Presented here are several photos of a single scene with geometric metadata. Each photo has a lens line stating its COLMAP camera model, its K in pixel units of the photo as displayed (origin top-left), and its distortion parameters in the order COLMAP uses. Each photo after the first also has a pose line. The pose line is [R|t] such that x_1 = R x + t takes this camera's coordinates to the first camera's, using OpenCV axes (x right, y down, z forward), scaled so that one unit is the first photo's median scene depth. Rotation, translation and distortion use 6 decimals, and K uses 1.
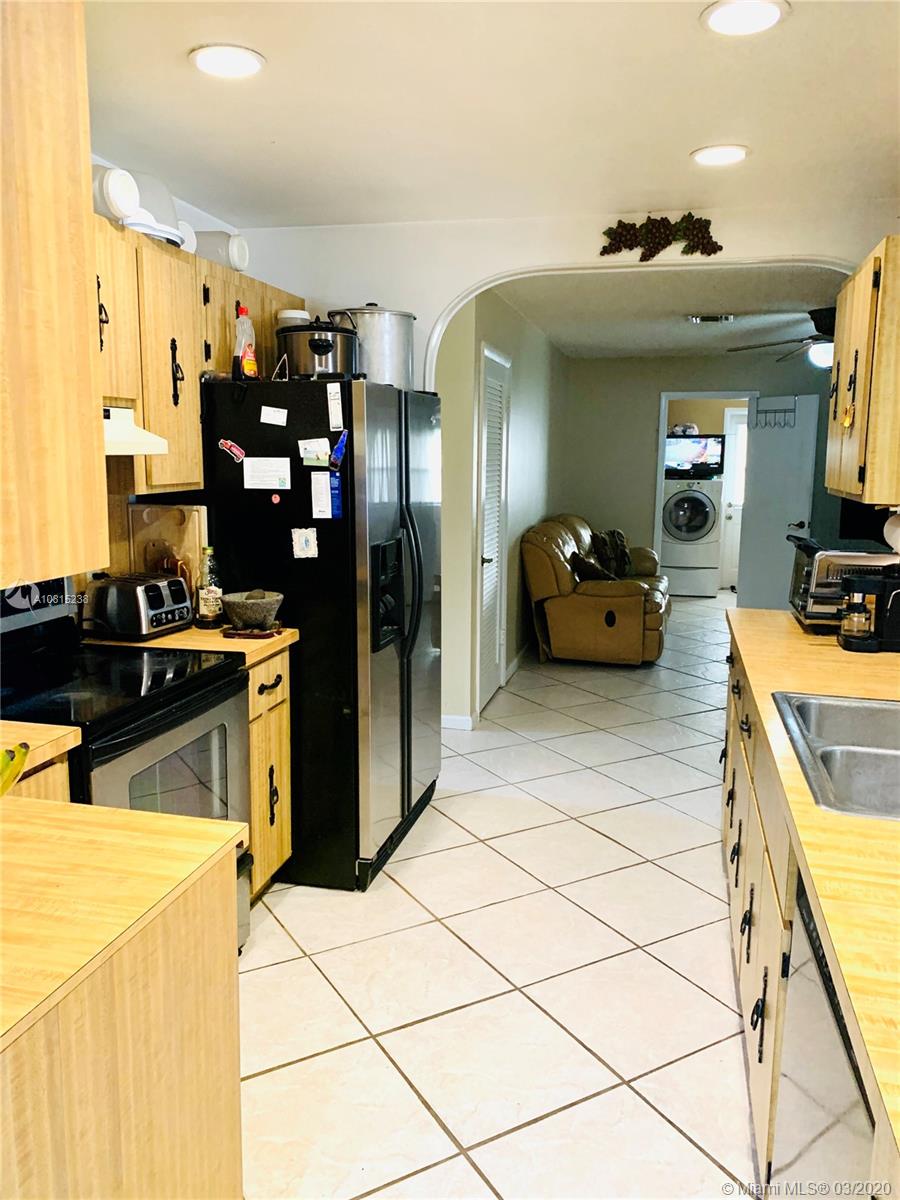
lens RADIAL K [[914.9, 0, 448.6], [0, 914.9, 598.5], [0, 0, 1]] dist [0.002641, -0.009537]
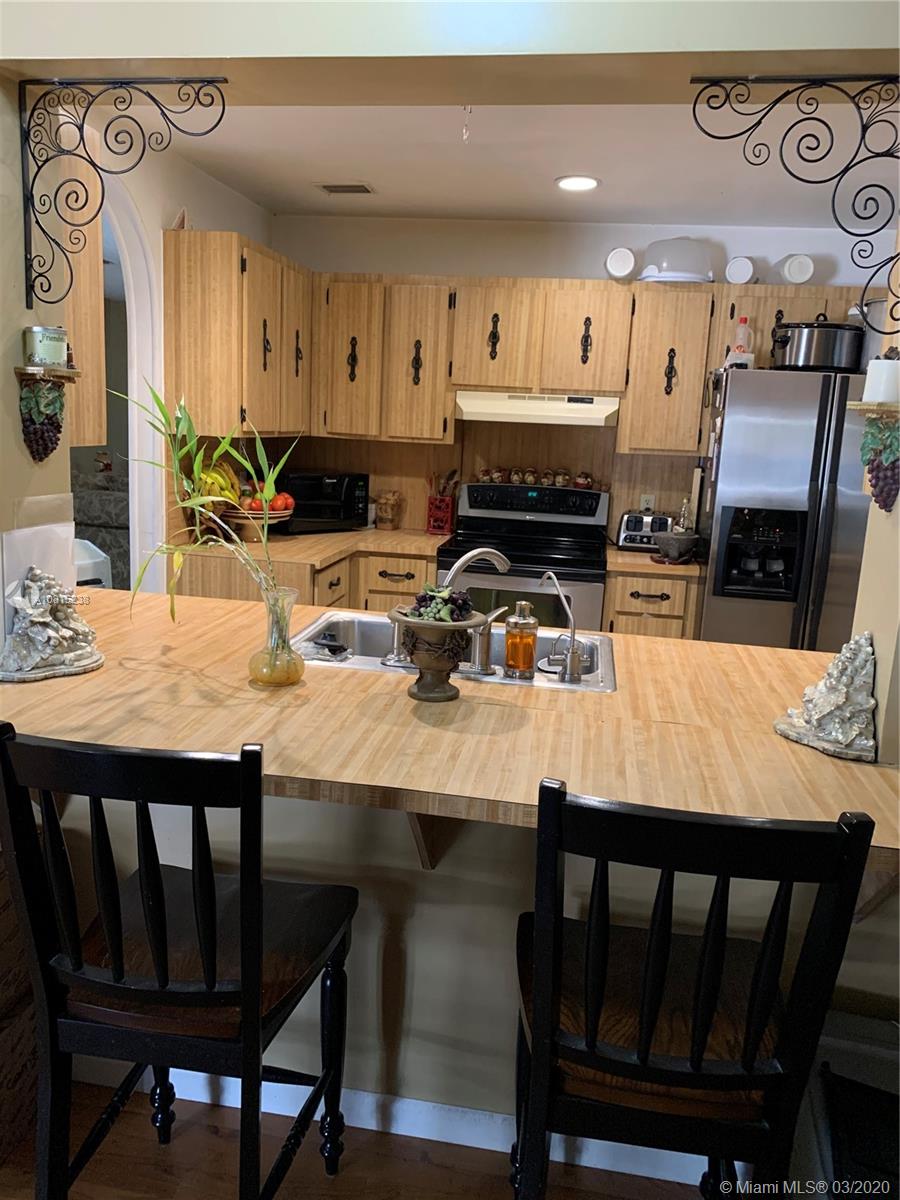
lens RADIAL K [[914.9, 0, 449.7], [0, 914.9, 601.6], [0, 0, 1]] dist [0.002641, -0.009537]
pose [[0.086443, 0.196793, -0.976627, 0.741661], [-0.212341, 0.961410, 0.174932, -0.049542], [0.973365, 0.192257, 0.124895, 0.352688]]
